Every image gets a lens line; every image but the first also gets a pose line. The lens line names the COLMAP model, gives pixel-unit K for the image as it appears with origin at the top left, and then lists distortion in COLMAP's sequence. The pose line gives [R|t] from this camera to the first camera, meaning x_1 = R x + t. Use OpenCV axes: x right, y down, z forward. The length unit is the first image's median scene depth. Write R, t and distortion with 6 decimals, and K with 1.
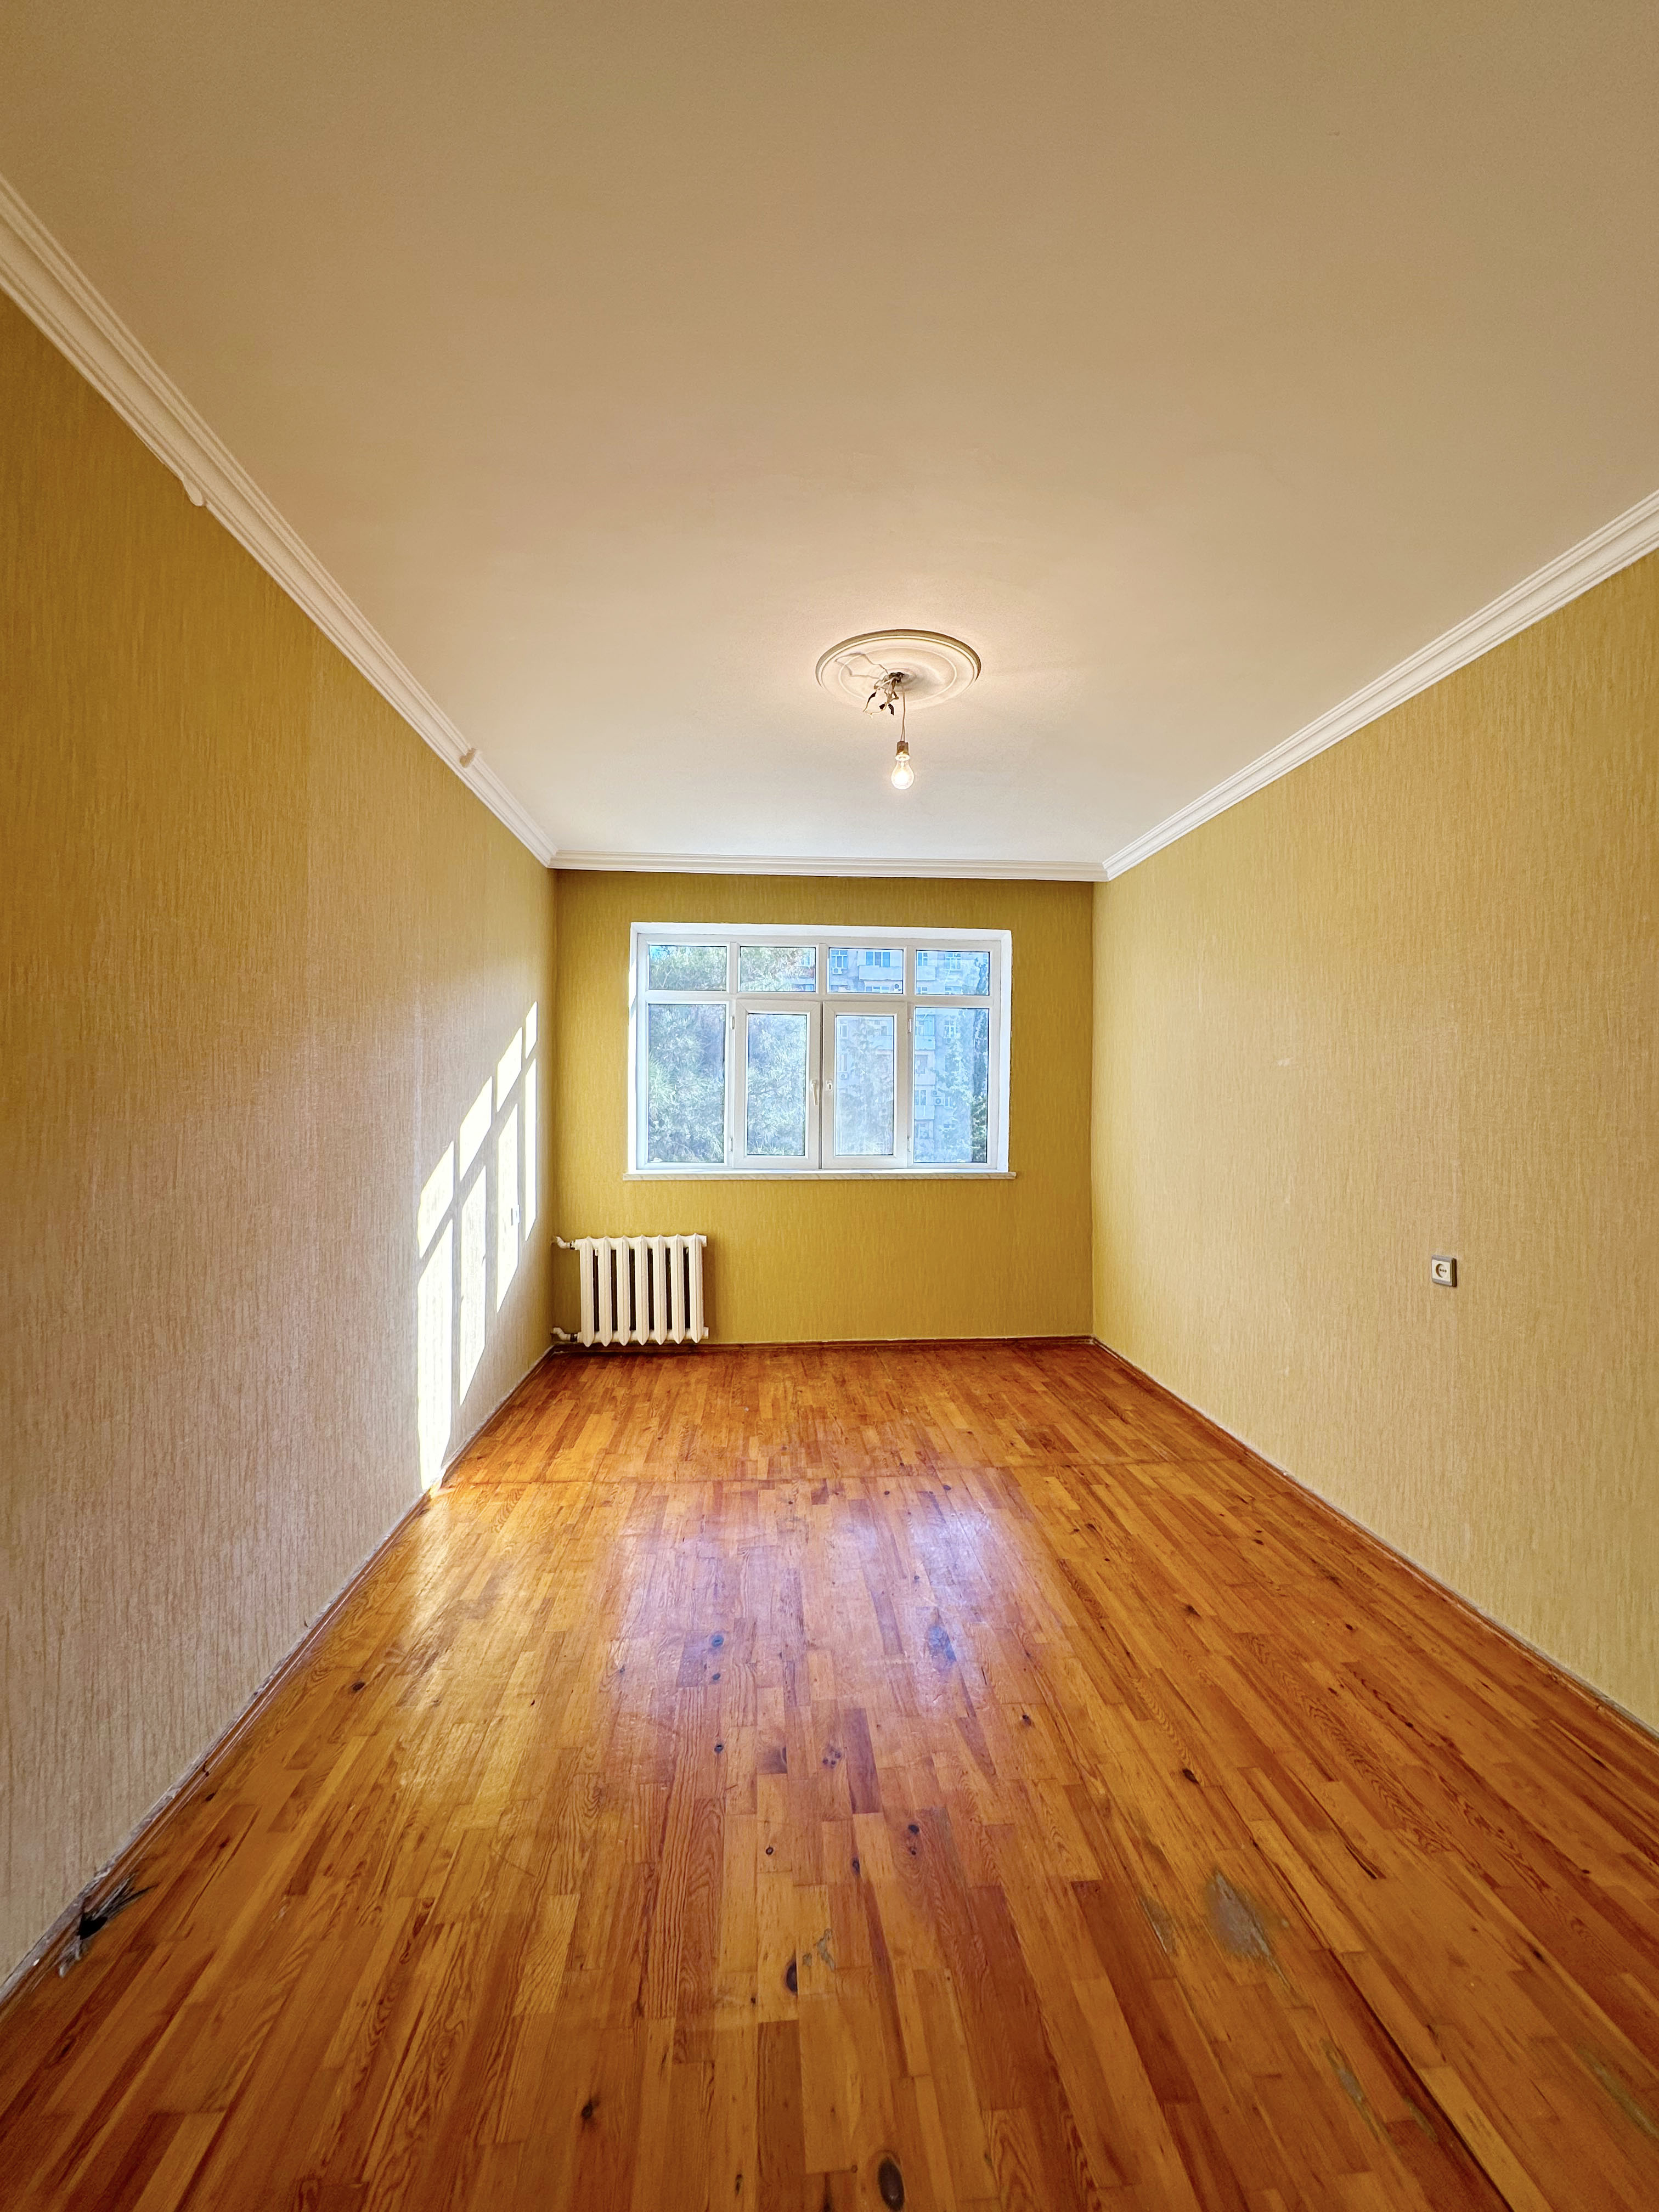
lens RADIAL K [[876.3, 0, 829.5], [0, 876.3, 1106.0], [0, 0, 1]] dist [-0.000407, -0.000119]
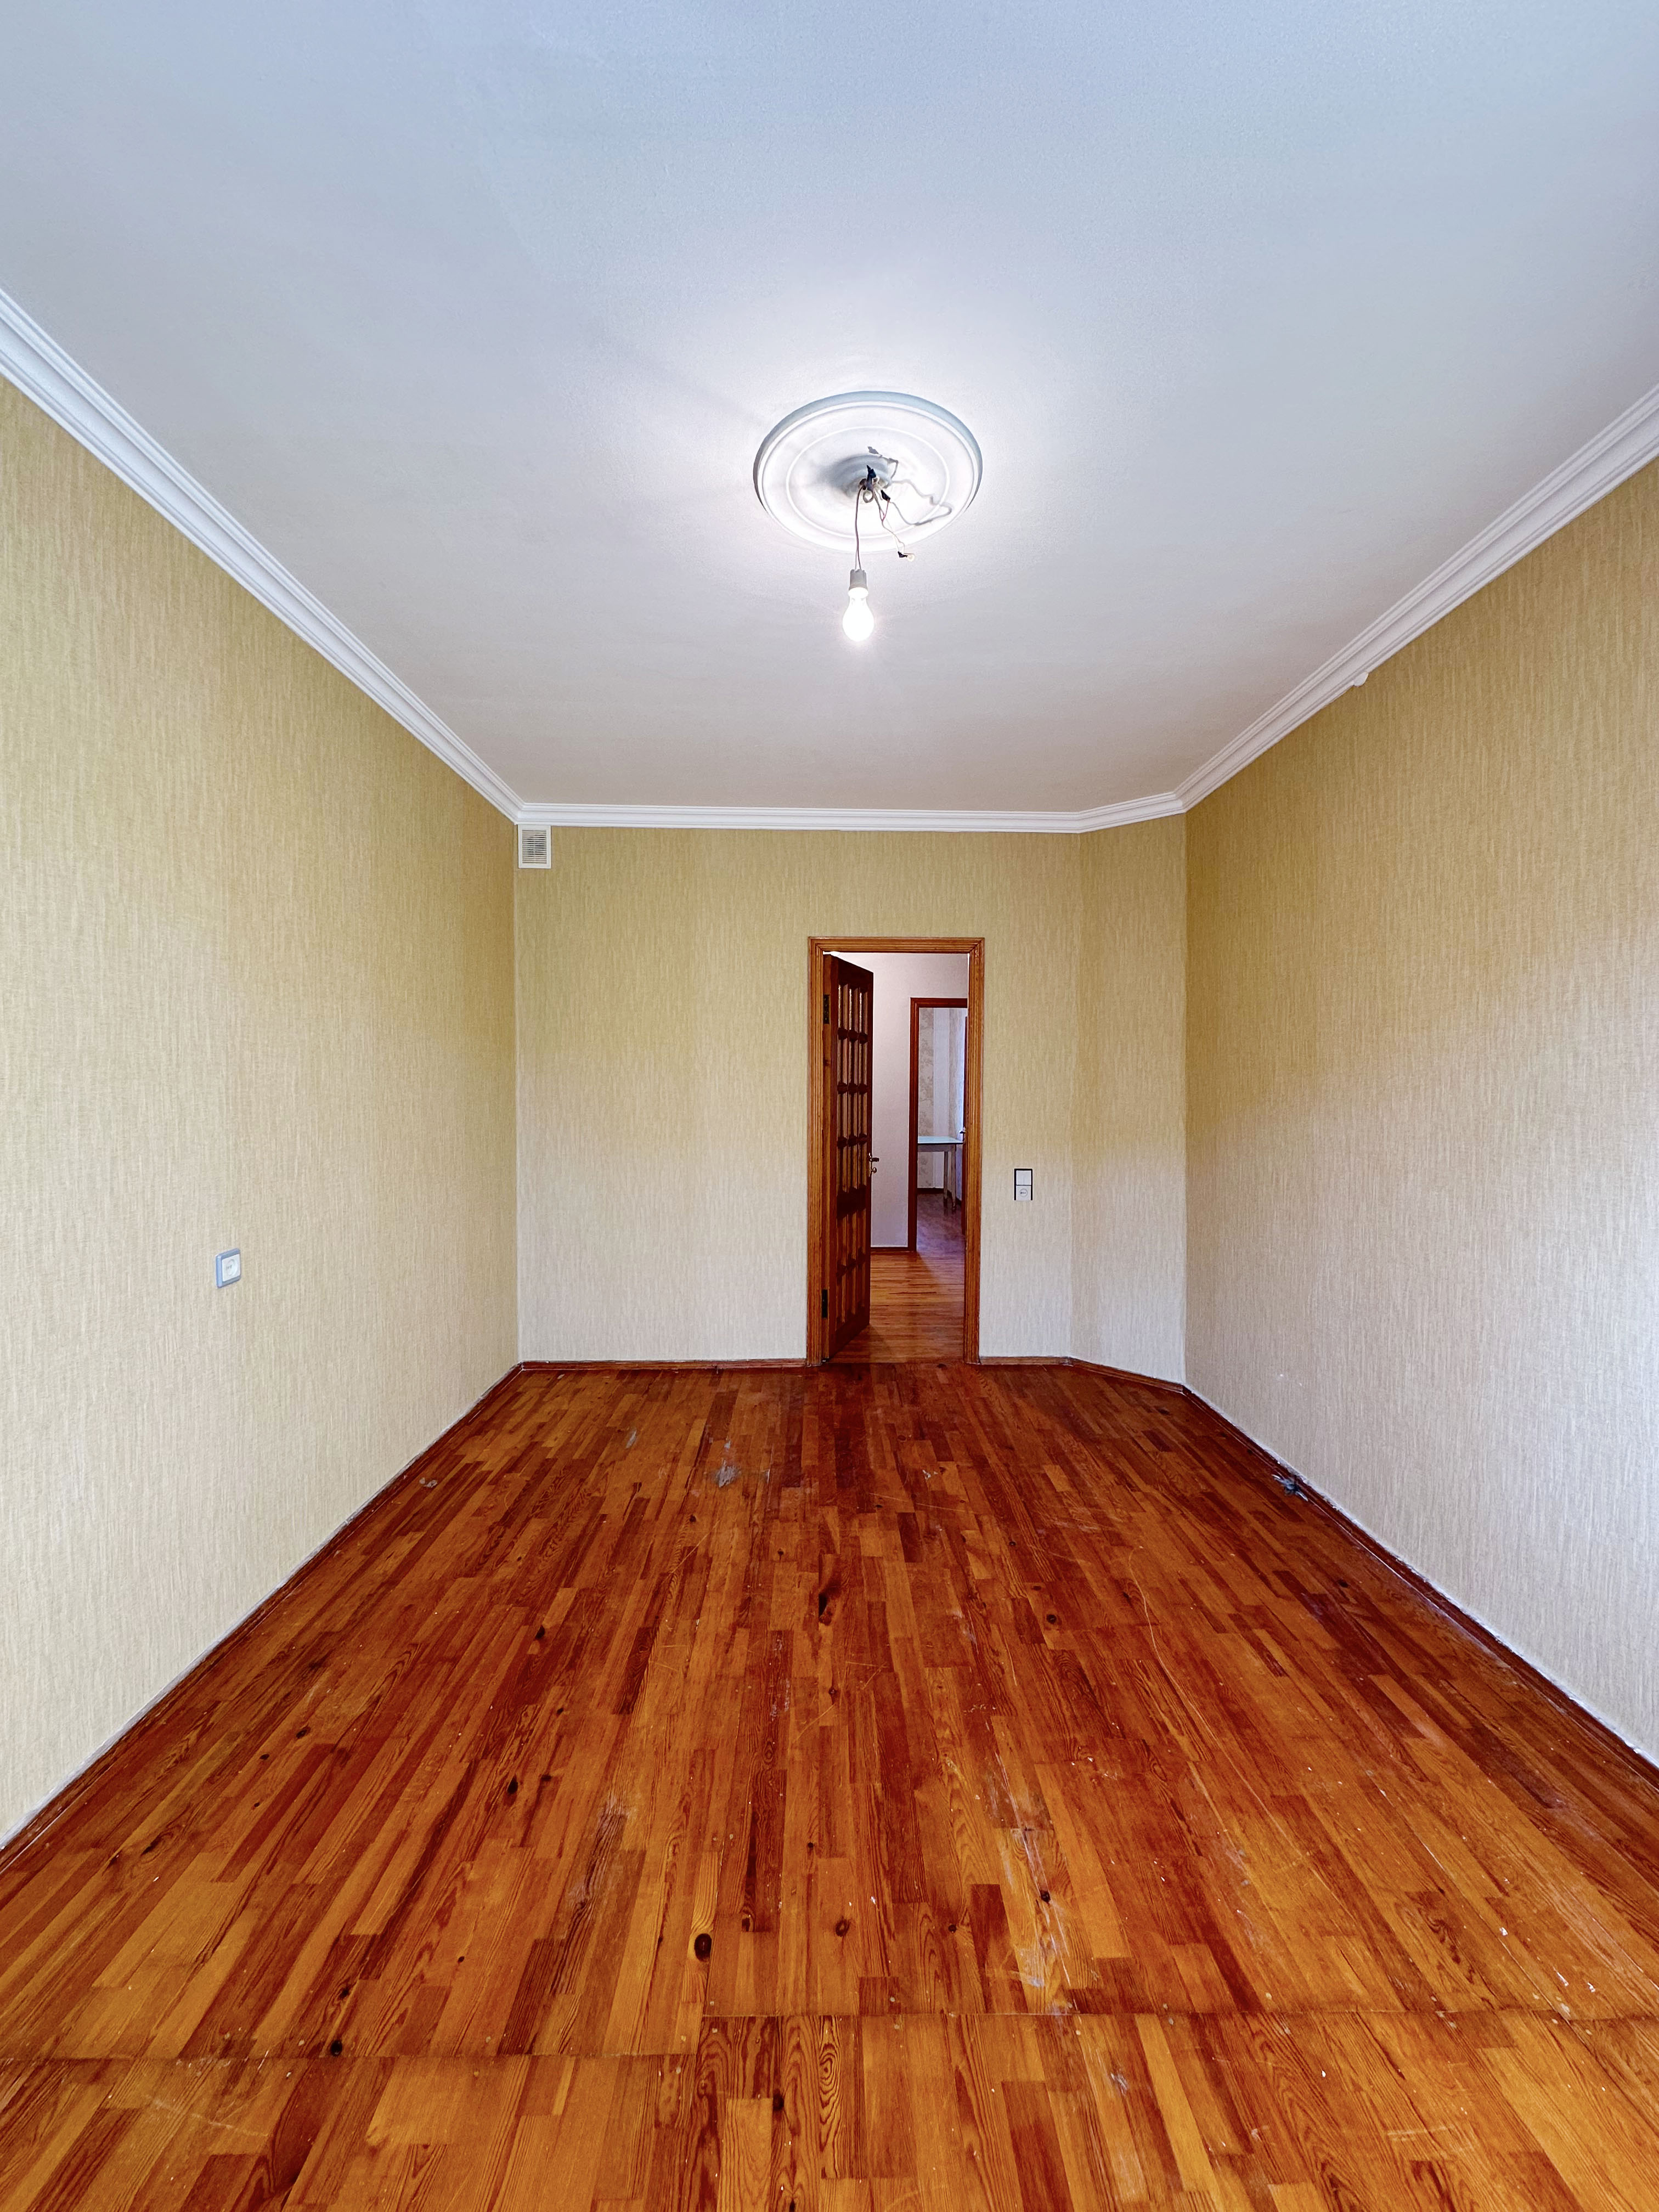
lens RADIAL K [[876.3, 0, 829.5], [0, 876.3, 1106.0], [0, 0, 1]] dist [-0.000407, -0.000119]
pose [[-0.997730, -0.009151, 0.066713, 0.048157], [-0.007017, 0.999458, 0.032158, -0.002134], [-0.066971, 0.031617, -0.997254, 1.522384]]
